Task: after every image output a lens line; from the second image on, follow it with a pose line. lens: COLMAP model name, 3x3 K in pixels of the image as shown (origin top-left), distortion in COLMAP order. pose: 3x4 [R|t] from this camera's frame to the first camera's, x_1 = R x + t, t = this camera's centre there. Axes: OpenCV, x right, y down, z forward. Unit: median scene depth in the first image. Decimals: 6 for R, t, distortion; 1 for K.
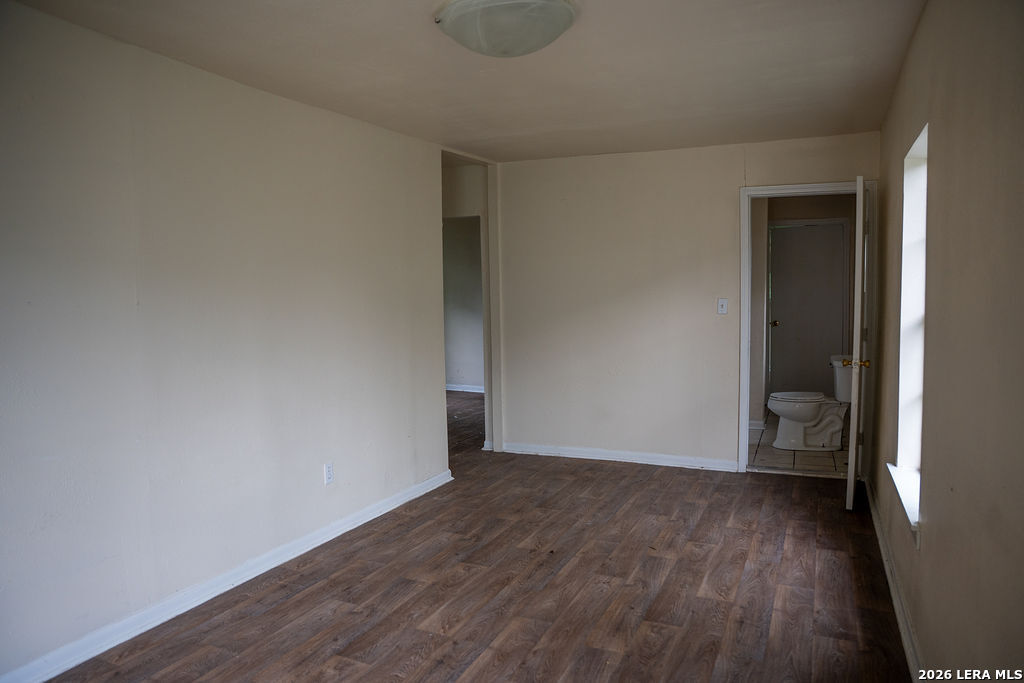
lens RADIAL K [[706.3, 0, 511.5], [0, 706.3, 346.0], [0, 0, 1]] dist [-0.177812, 0.134339]
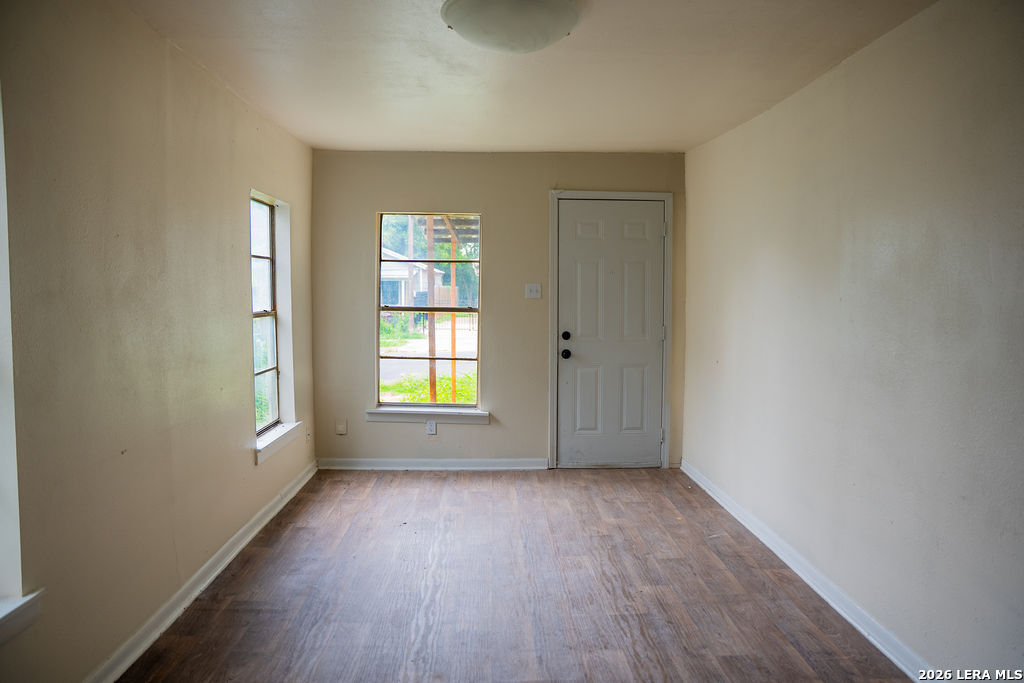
lens RADIAL K [[706.3, 0, 511.5], [0, 706.3, 346.0], [0, 0, 1]] dist [-0.177812, 0.134339]
pose [[-0.901828, 0.044354, -0.429813, 0.299886], [-0.021365, 0.988924, 0.146878, -0.104576], [0.431567, 0.141642, -0.890891, 1.360943]]
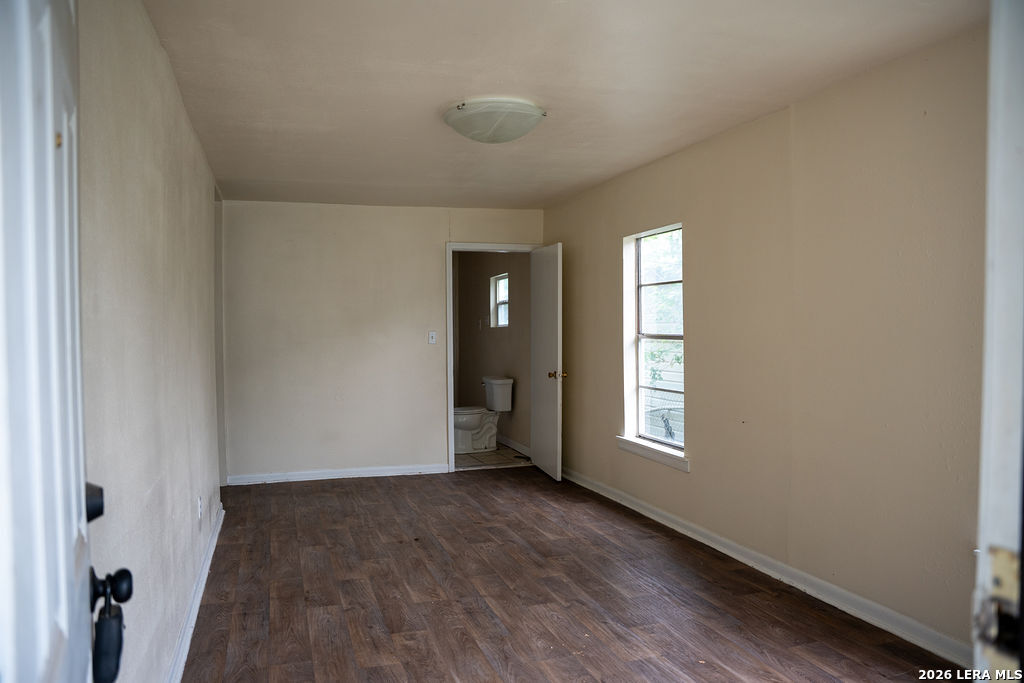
lens RADIAL K [[706.3, 0, 511.5], [0, 706.3, 346.0], [0, 0, 1]] dist [-0.177812, 0.134339]
pose [[0.732534, -0.010554, 0.680648, -0.649777], [0.053640, 0.997666, -0.042259, 0.025878], [-0.678614, 0.067466, 0.731390, -0.002051]]
